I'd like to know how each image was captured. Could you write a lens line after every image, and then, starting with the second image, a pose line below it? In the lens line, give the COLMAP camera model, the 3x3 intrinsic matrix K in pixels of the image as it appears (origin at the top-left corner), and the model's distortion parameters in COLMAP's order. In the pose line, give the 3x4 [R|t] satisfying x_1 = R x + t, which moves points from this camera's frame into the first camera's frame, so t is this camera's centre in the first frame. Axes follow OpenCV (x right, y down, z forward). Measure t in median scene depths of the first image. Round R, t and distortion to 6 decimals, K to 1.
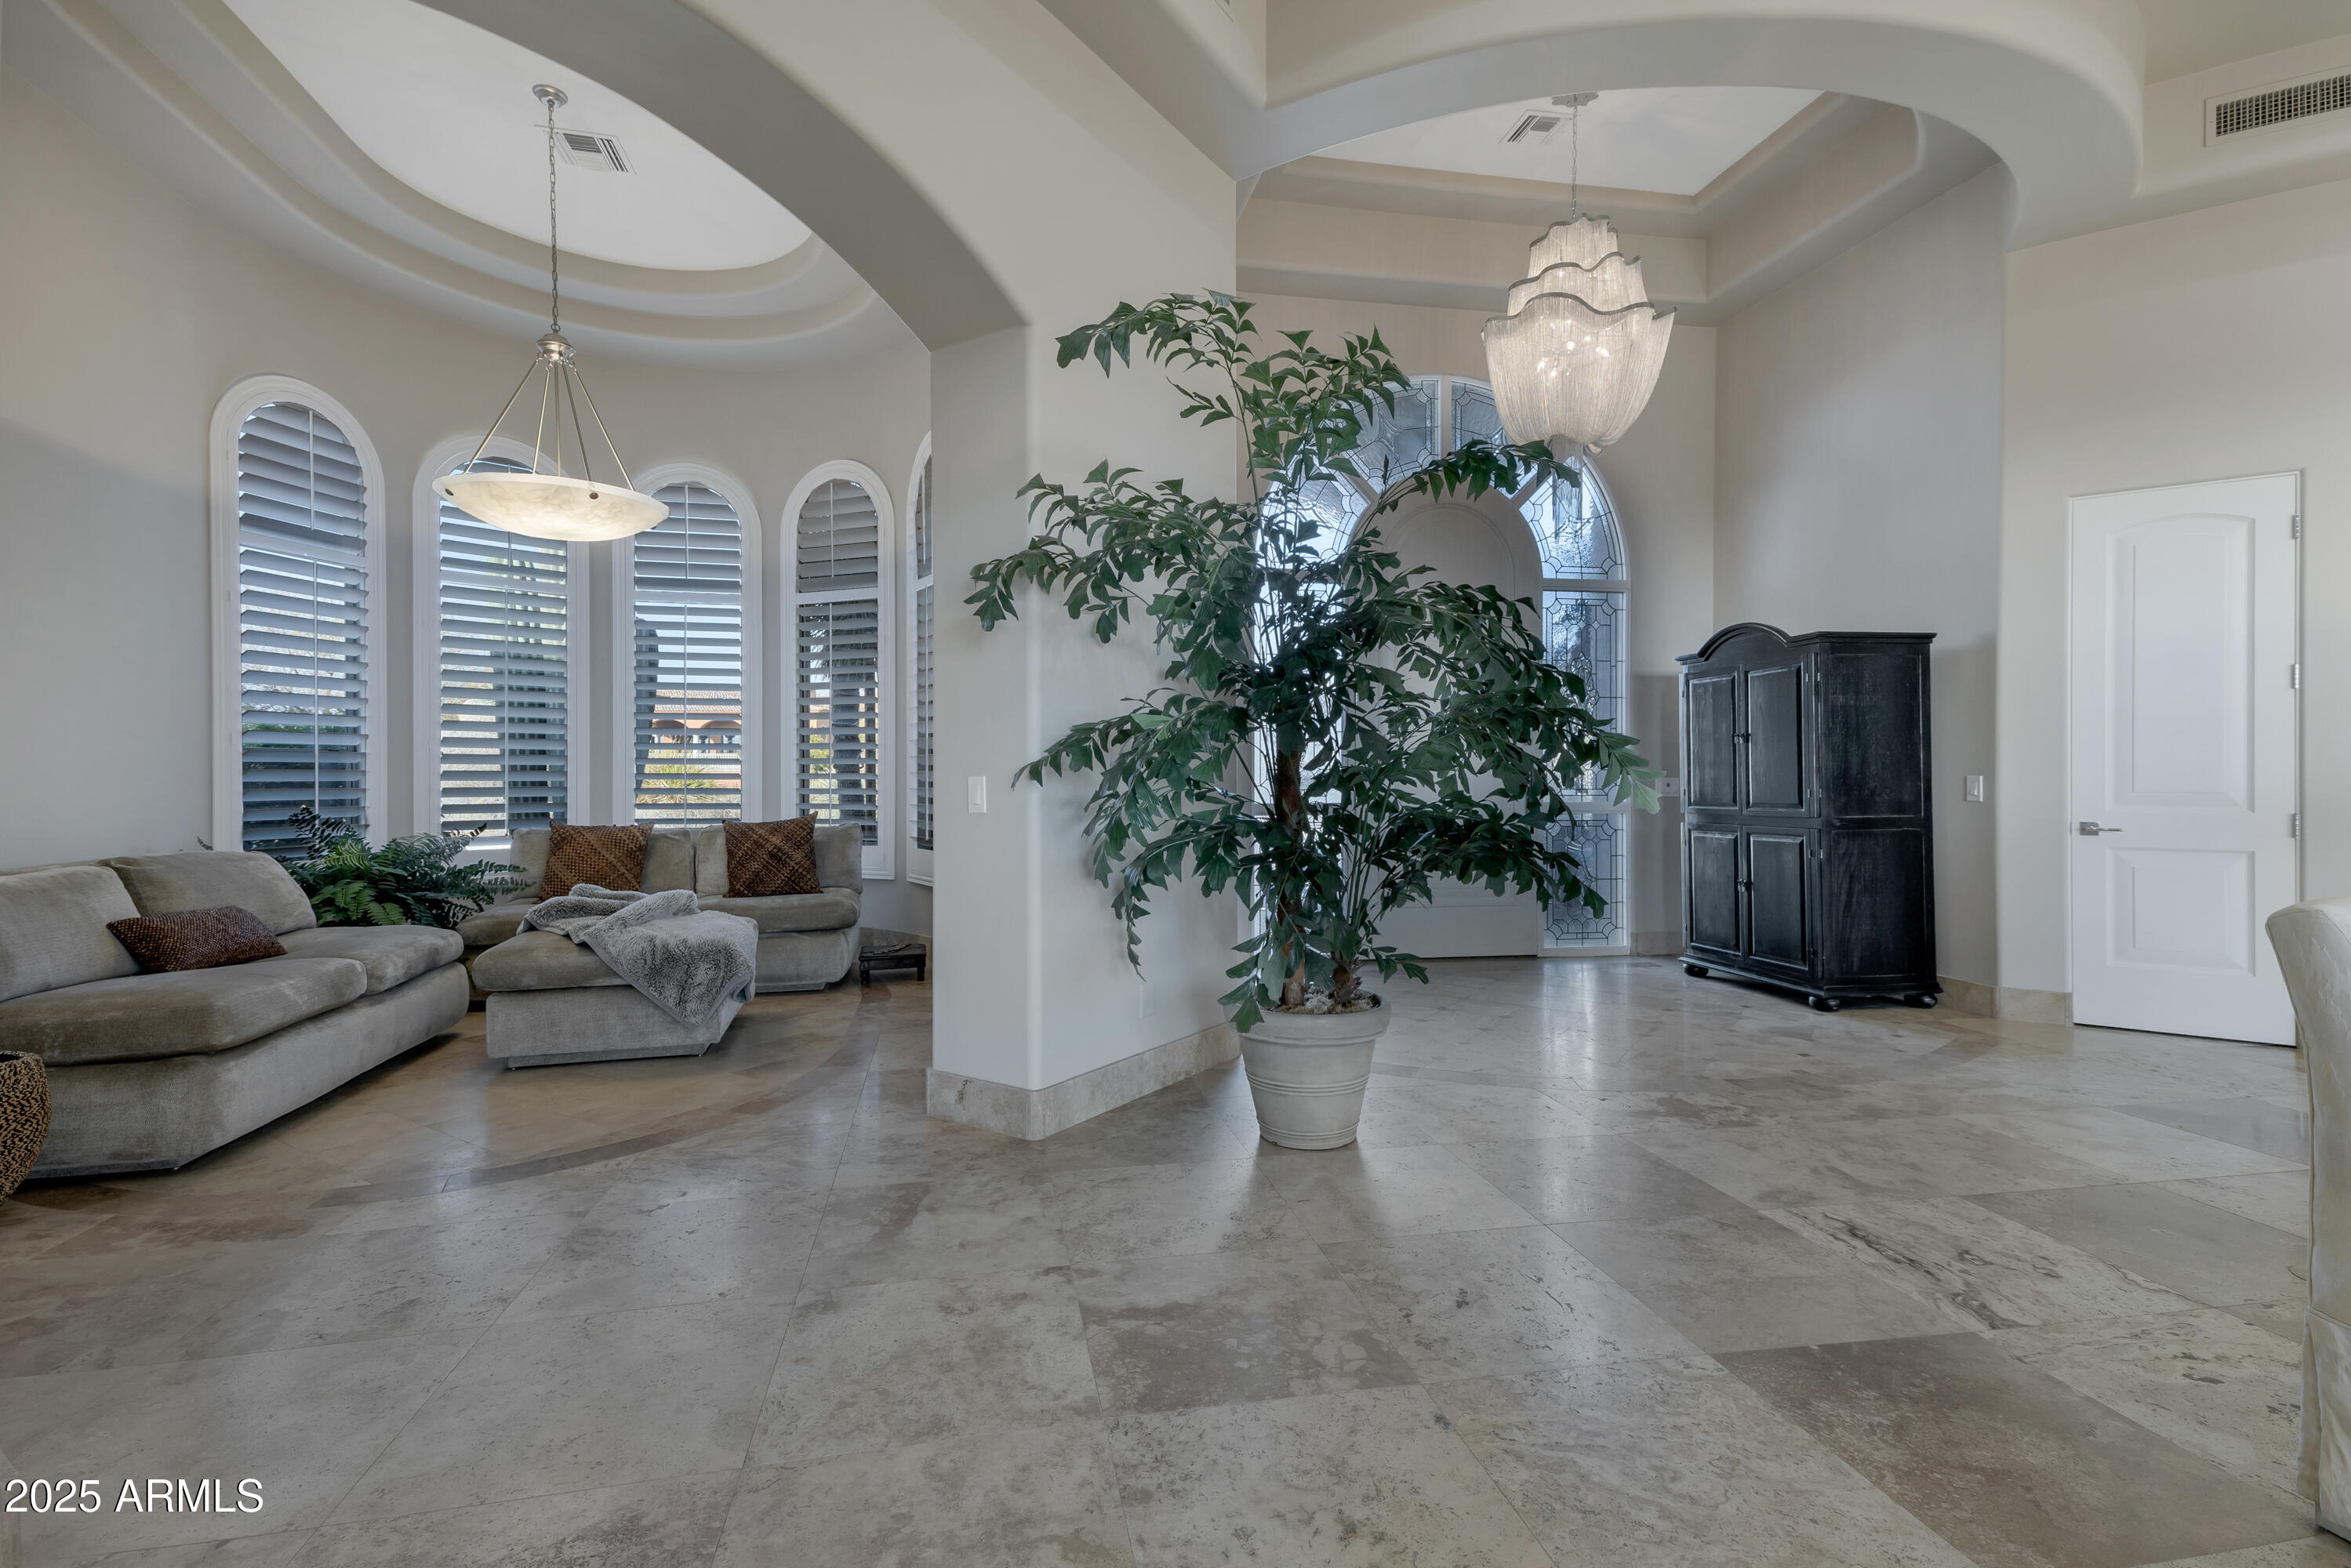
lens RADIAL K [[1015.2, 0, 1175.5], [0, 1015.2, 784.0], [0, 0, 1]] dist [0.001665, 0.000385]
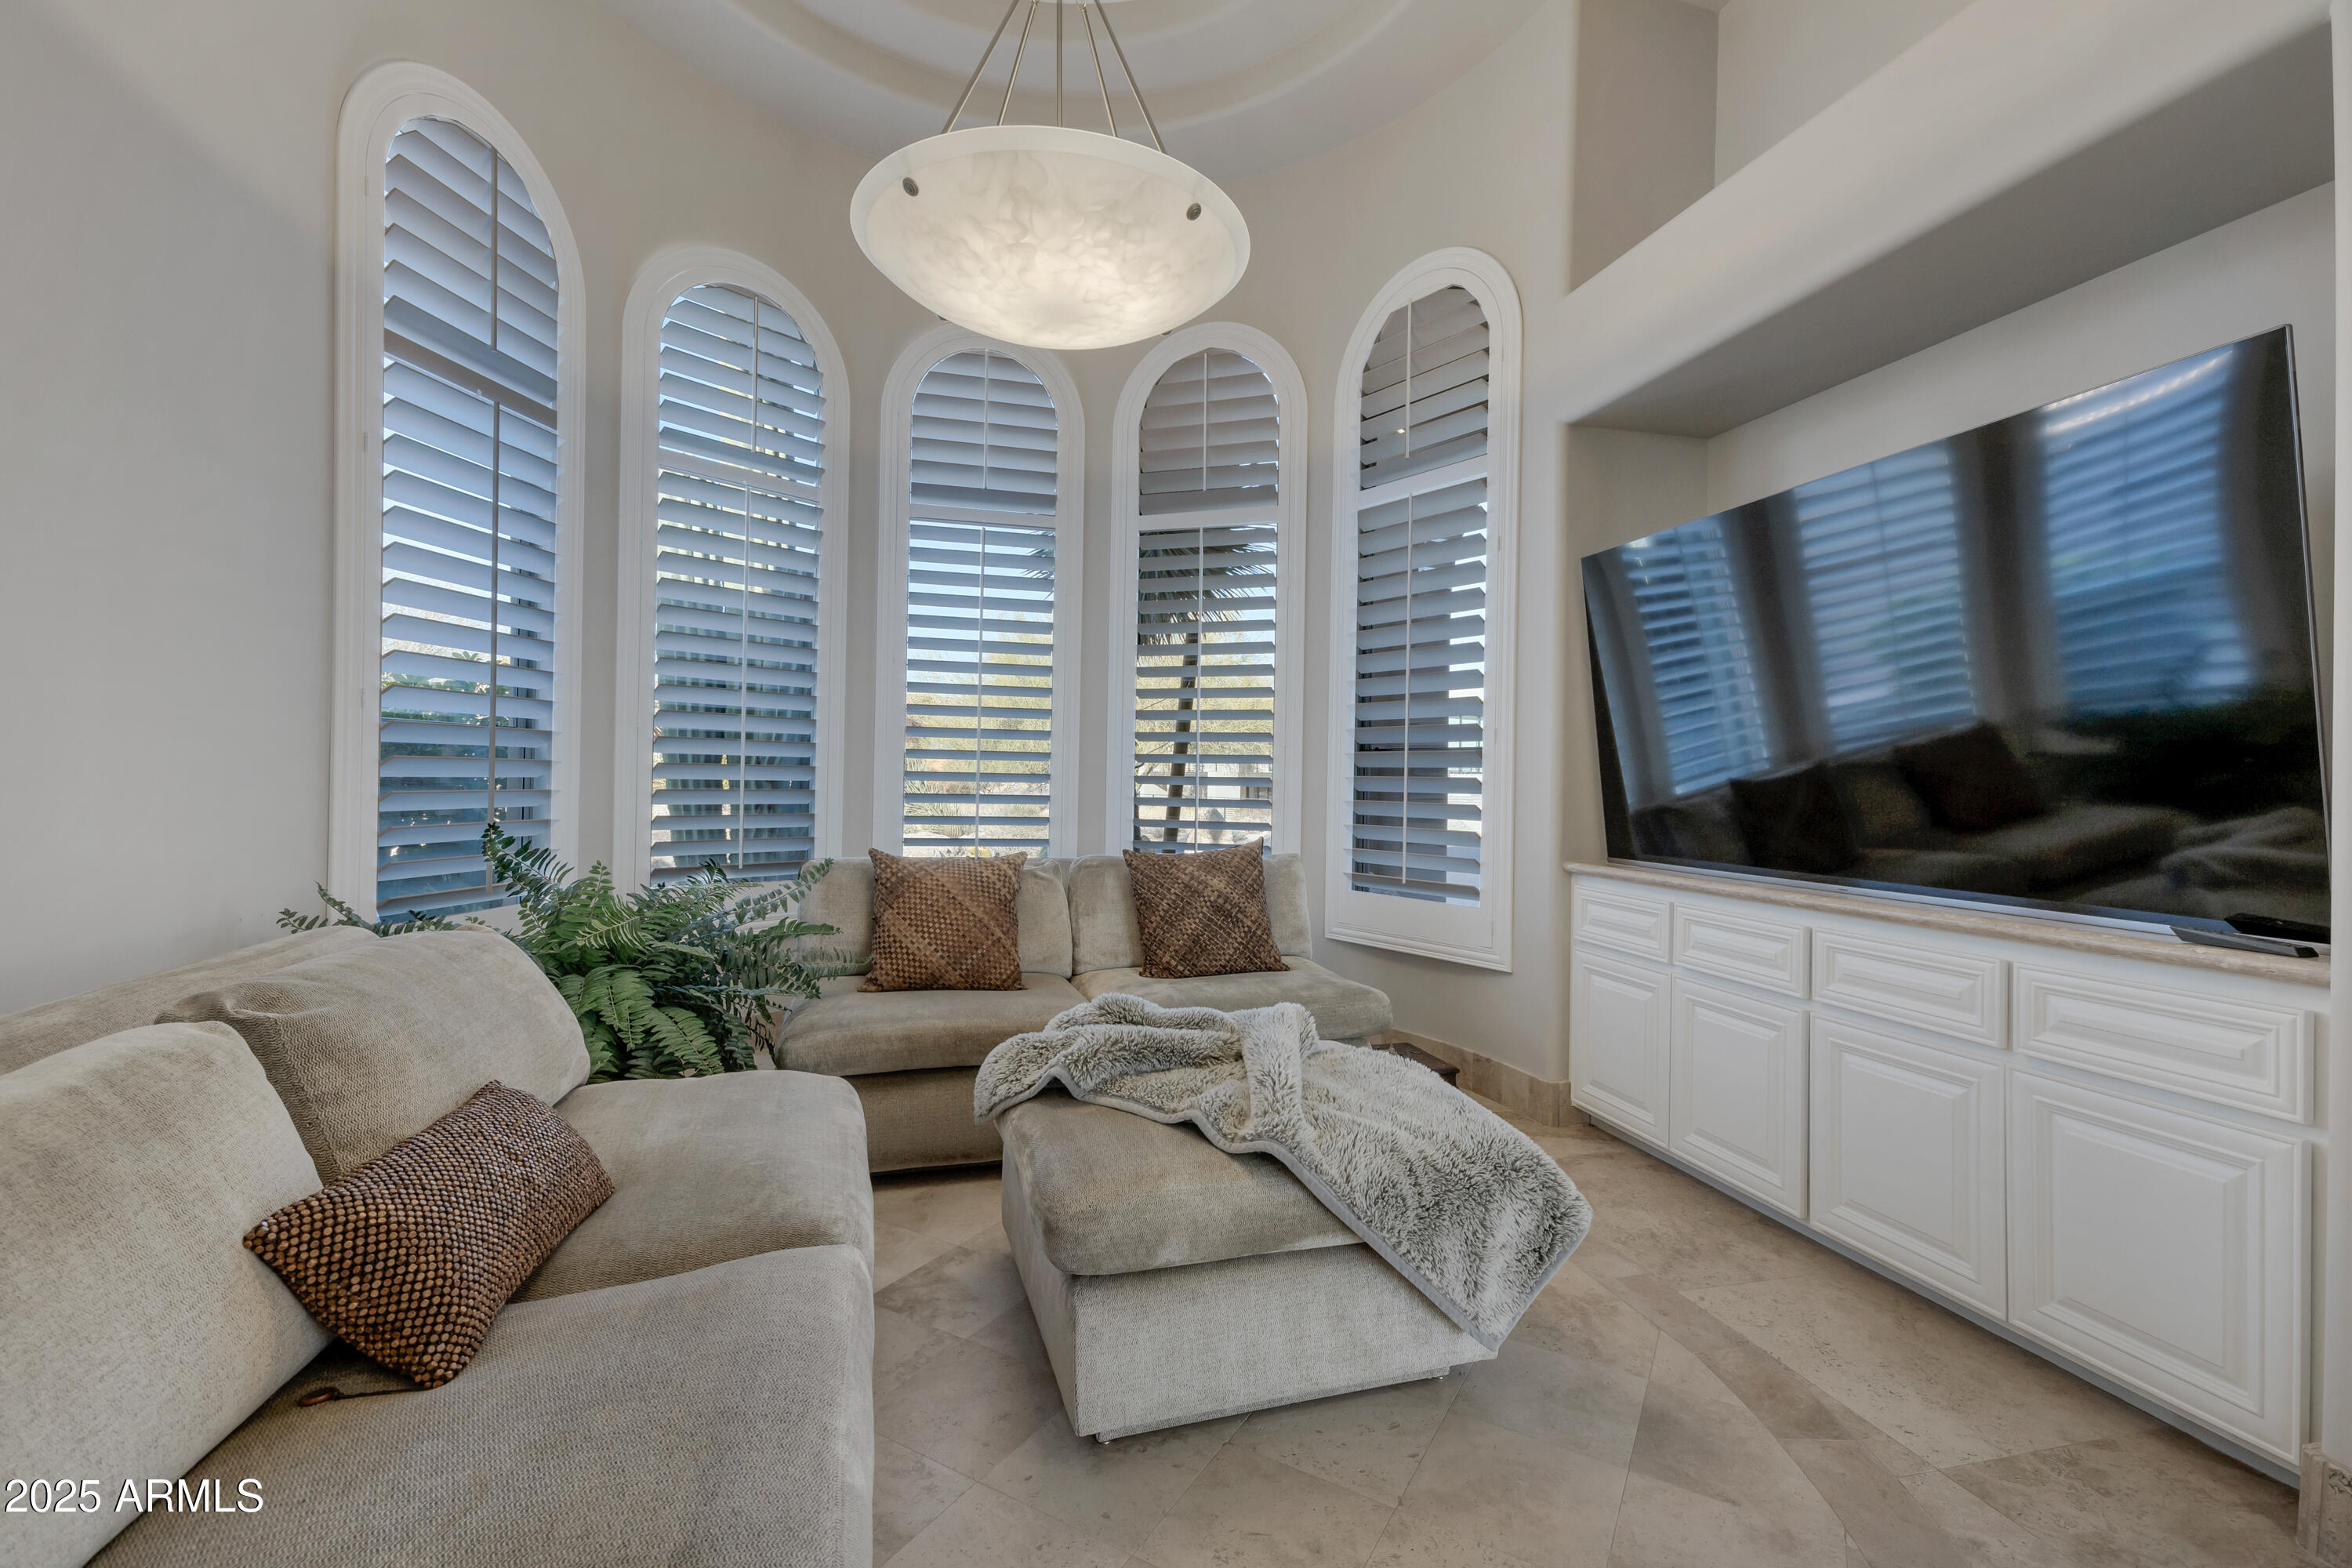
lens RADIAL K [[995.6, 0, 1176.0], [0, 995.6, 784.0], [0, 0, 1]] dist [0.021321, -0.000001]
pose [[0.999239, 0.019835, 0.033583, -0.484938], [-0.019776, 0.999802, -0.002073, -0.005225], [-0.033617, 0.001407, 0.999434, 0.421603]]
